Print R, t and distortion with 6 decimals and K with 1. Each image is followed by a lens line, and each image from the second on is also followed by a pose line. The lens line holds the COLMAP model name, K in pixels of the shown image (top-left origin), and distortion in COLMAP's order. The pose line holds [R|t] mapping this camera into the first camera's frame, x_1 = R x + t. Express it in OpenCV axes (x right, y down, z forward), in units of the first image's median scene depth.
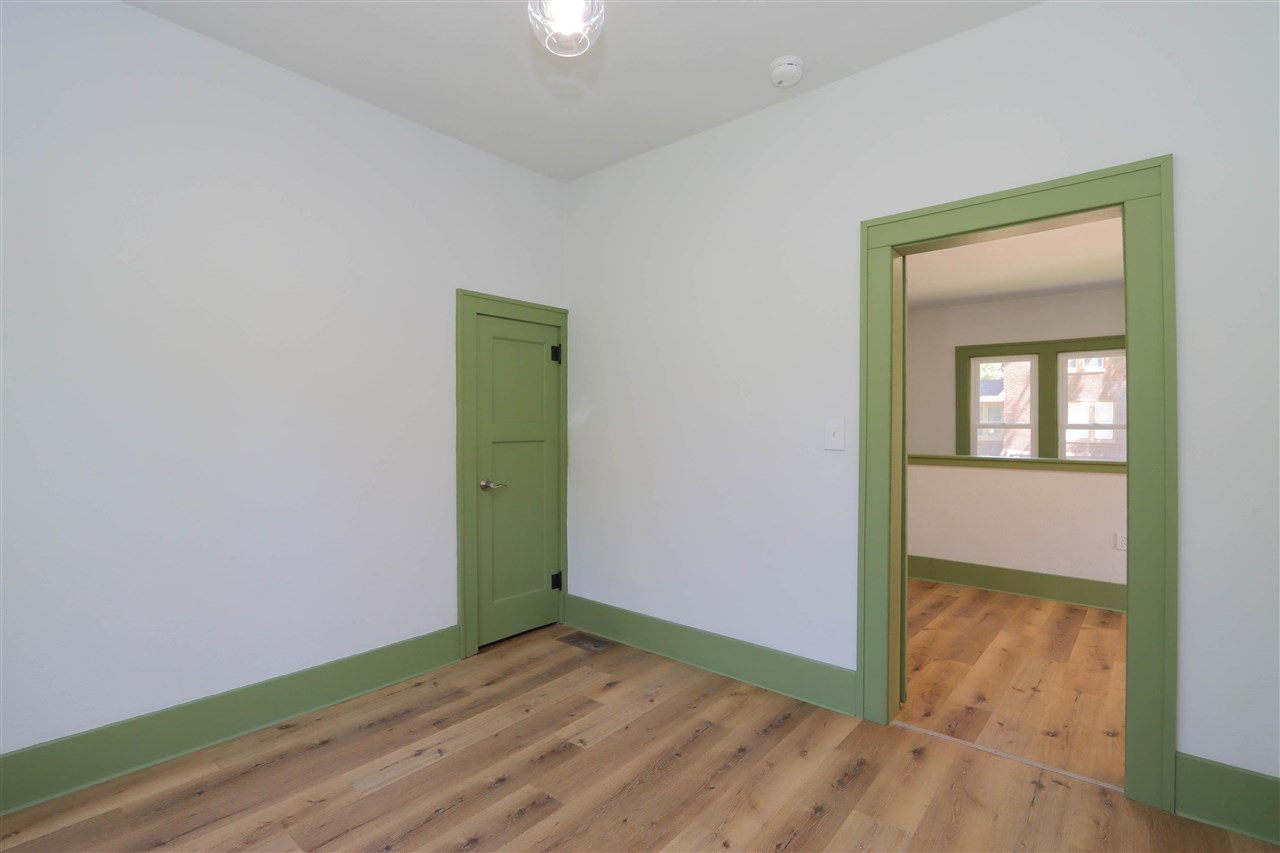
lens RADIAL K [[592.4, 0, 634.3], [0, 592.4, 429.9], [0, 0, 1]] dist [-0.018872, 0.001420]
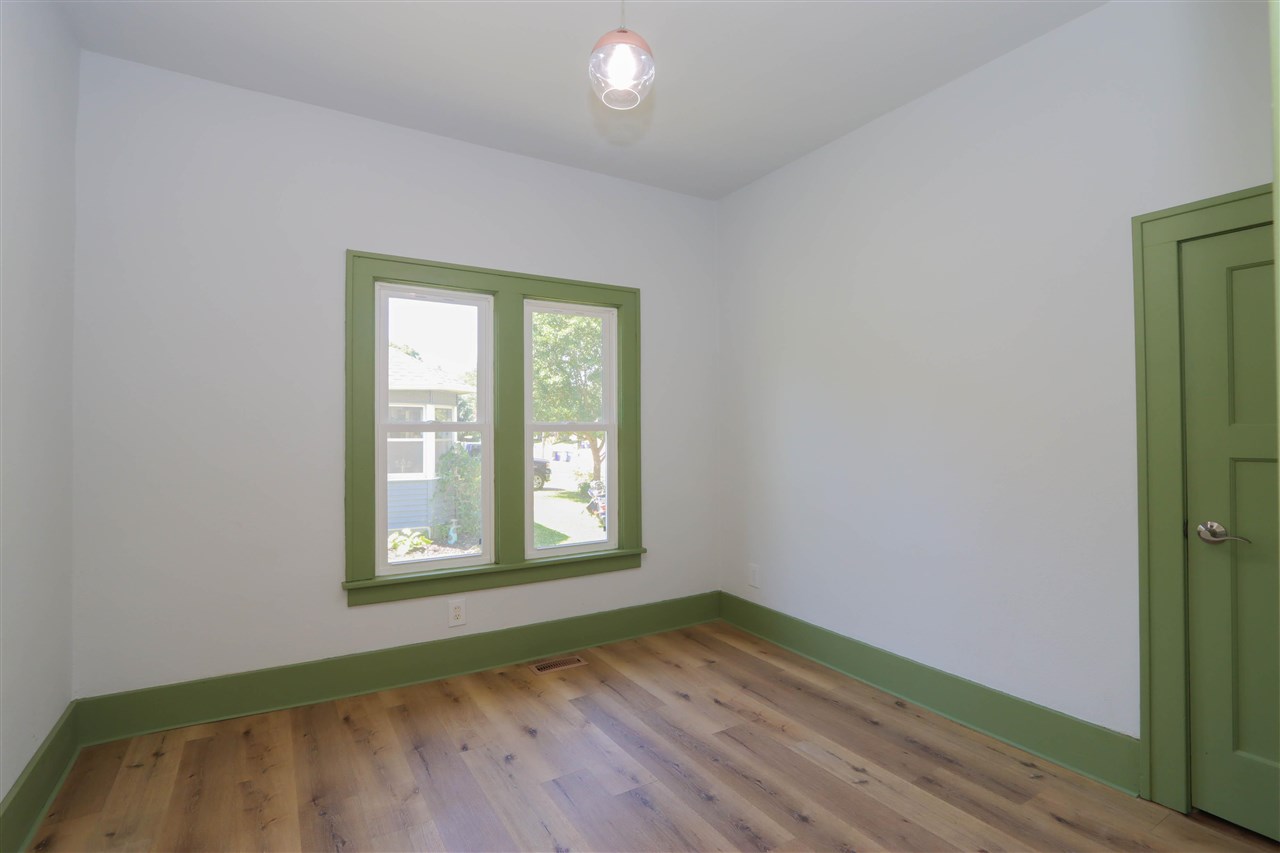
lens RADIAL K [[592.4, 0, 634.3], [0, 592.4, 429.9], [0, 0, 1]] dist [-0.018872, 0.001420]
pose [[-0.310184, -0.006786, -0.950652, 0.626003], [-0.011759, 0.999925, -0.003301, 0.008880], [0.950604, 0.010154, -0.310241, 0.908860]]
